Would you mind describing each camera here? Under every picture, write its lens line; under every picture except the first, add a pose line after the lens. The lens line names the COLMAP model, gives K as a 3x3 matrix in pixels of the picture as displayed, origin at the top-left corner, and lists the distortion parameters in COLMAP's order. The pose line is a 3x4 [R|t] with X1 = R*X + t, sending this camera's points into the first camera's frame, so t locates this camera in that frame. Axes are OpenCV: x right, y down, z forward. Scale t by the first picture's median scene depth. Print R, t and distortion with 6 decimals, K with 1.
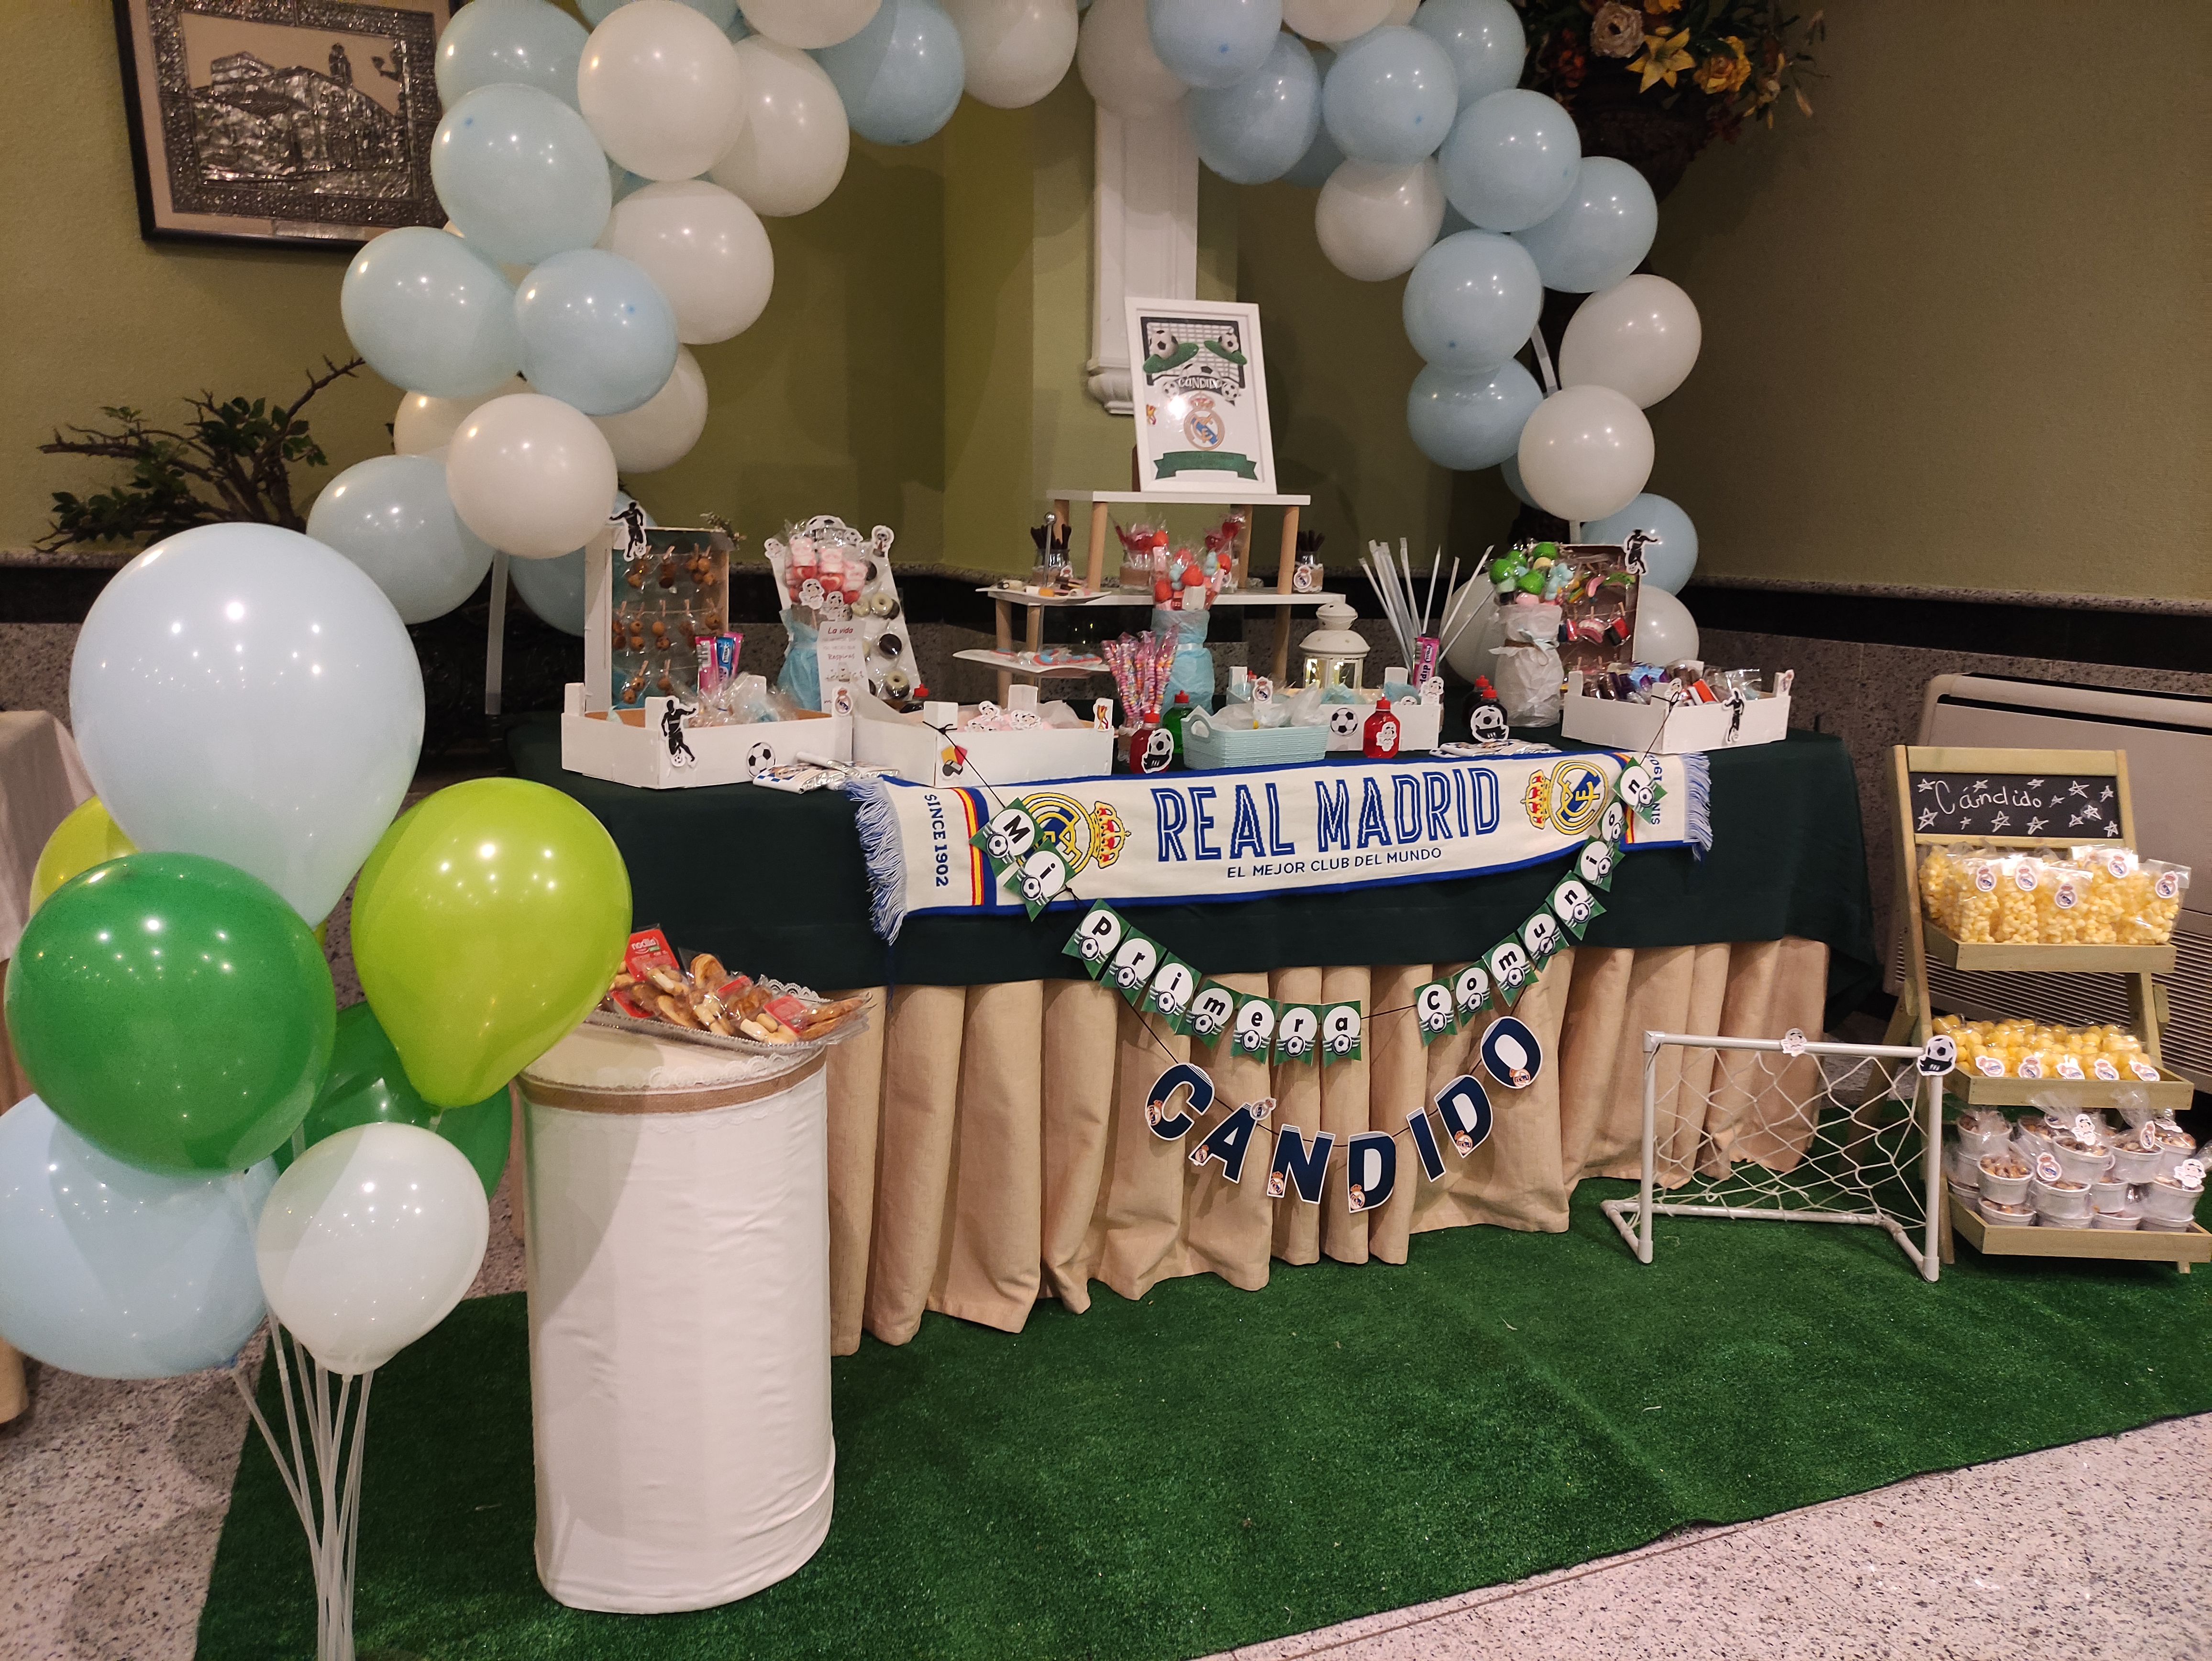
lens RADIAL K [[1642.6, 0, 1100.5], [0, 1642.6, 820.4], [0, 0, 1]] dist [0.043404, -0.032939]
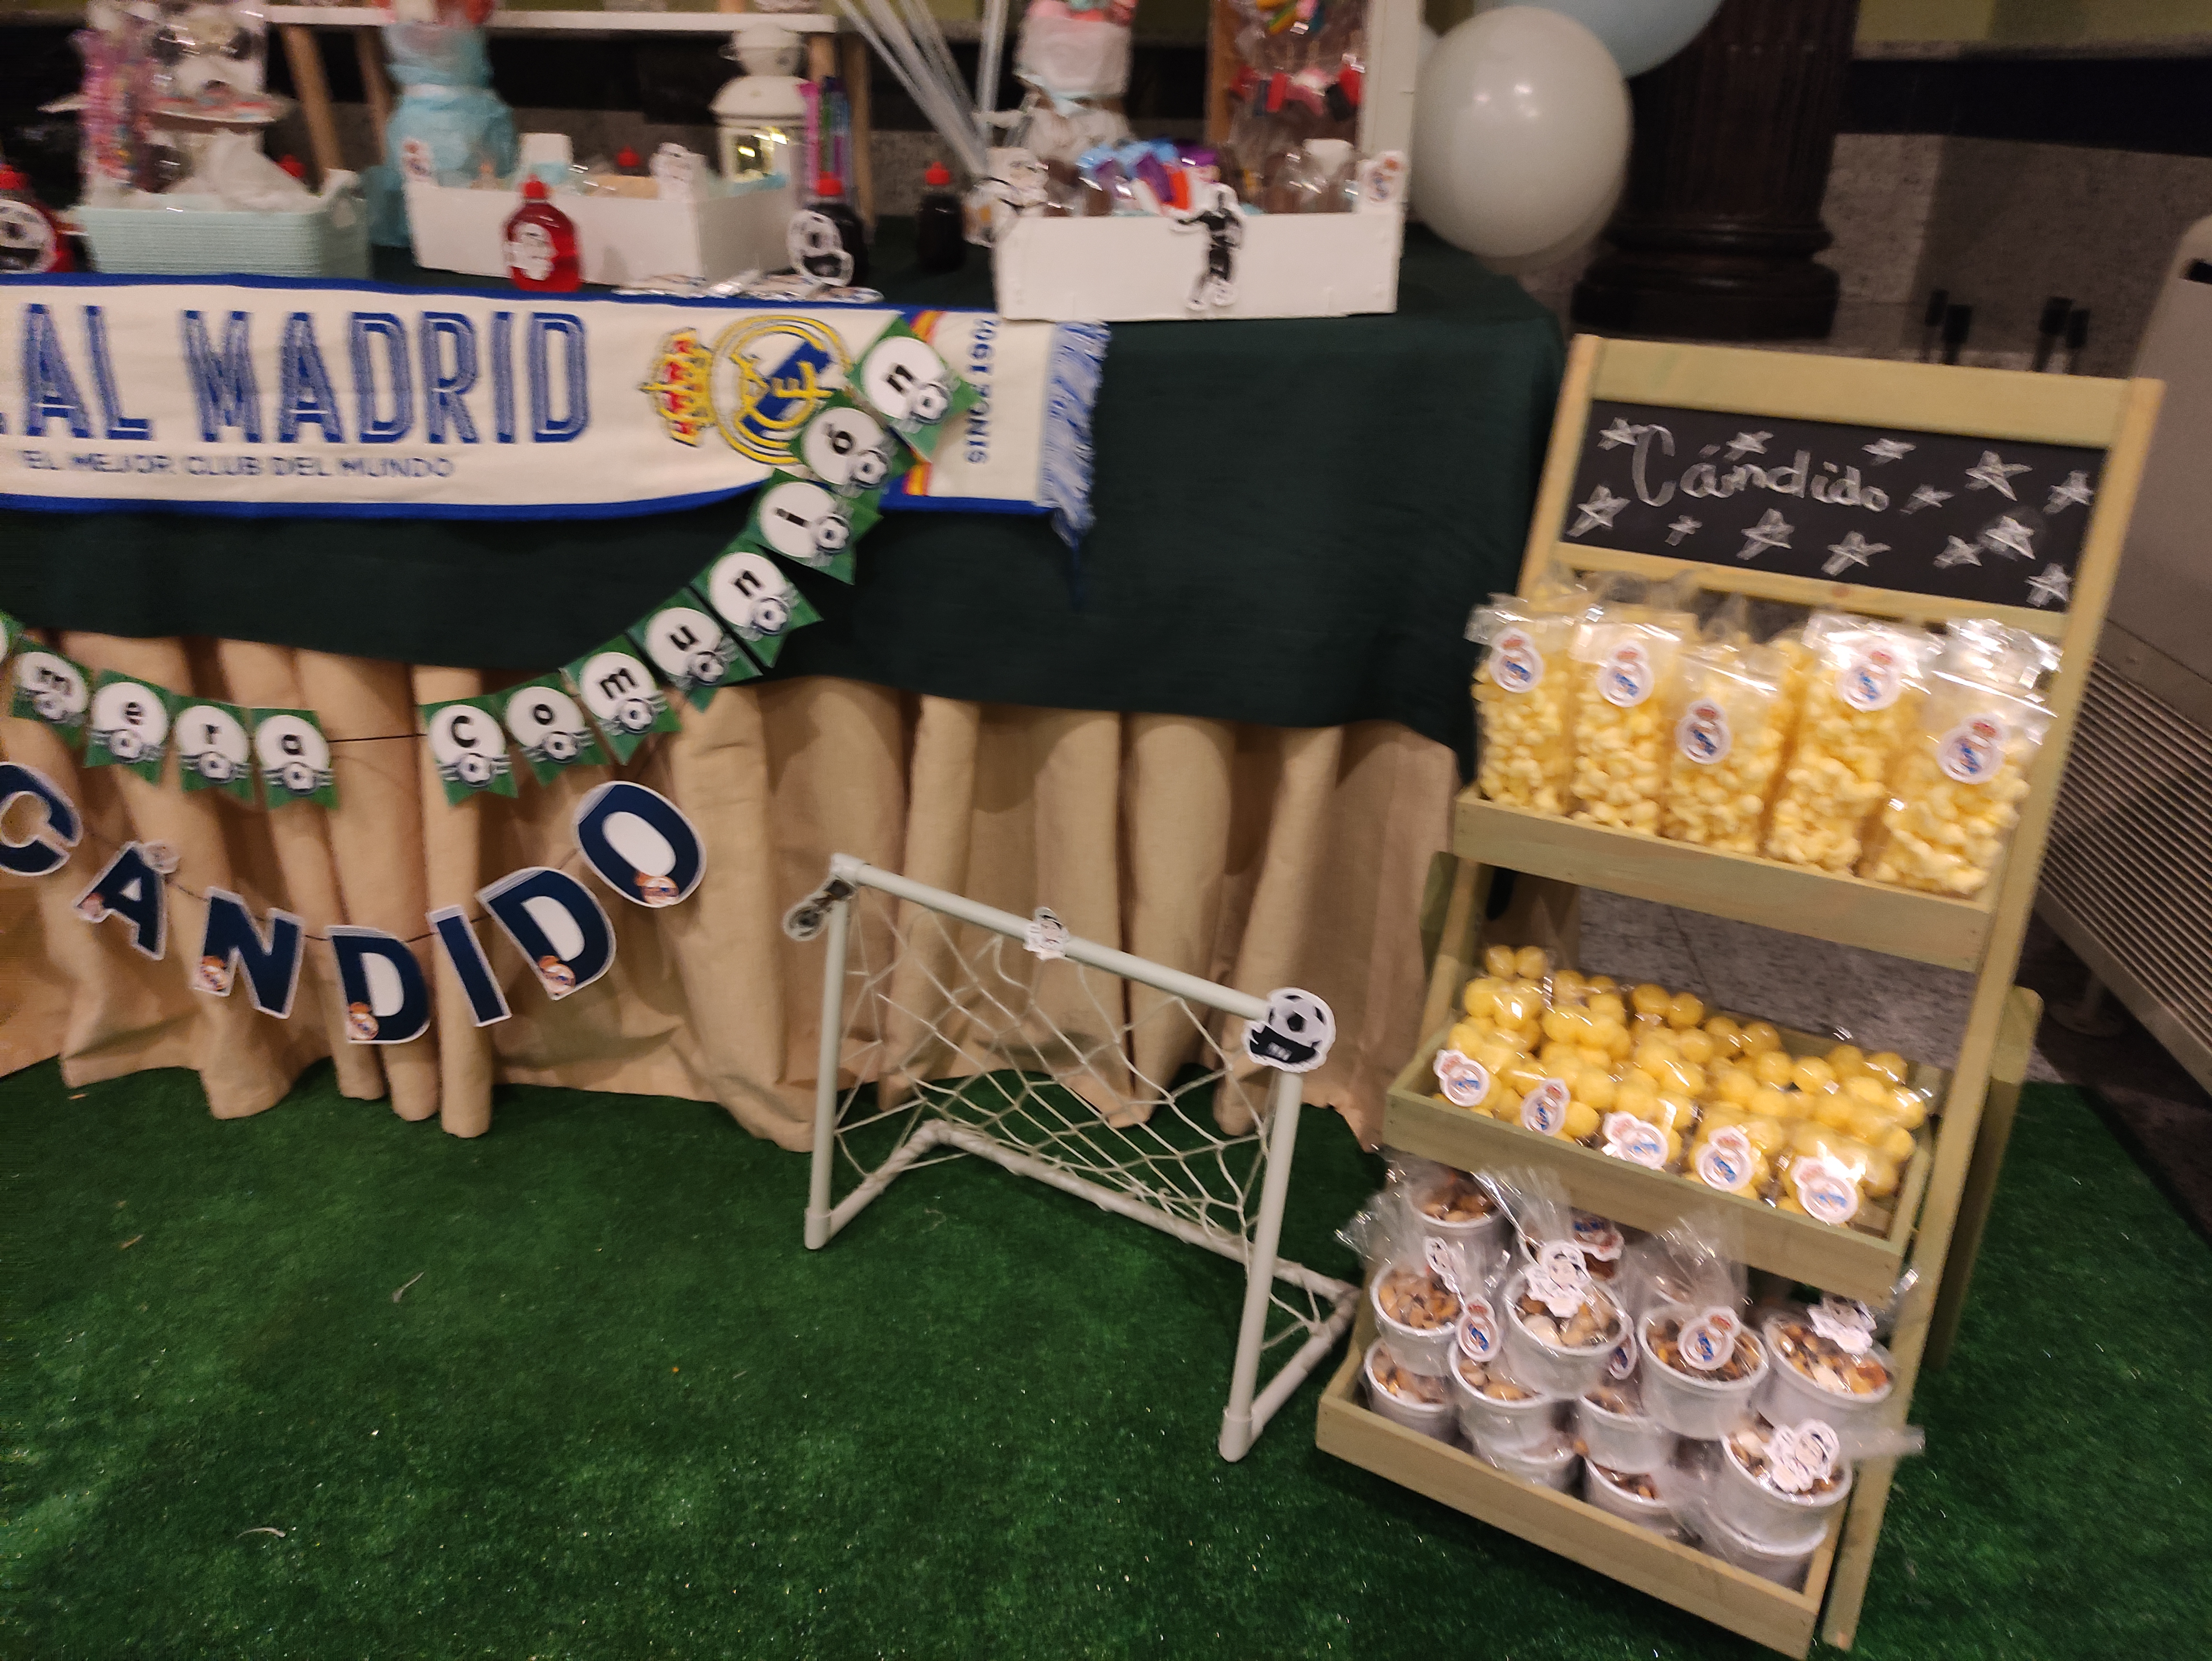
lens RADIAL K [[1642.6, 0, 1100.5], [0, 1642.6, 820.4], [0, 0, 1]] dist [0.043404, -0.032939]
pose [[0.880635, 0.188476, -0.434693, 0.634809], [-0.083370, 0.964799, 0.249425, -0.021730], [0.466402, -0.183412, 0.865349, 0.585855]]
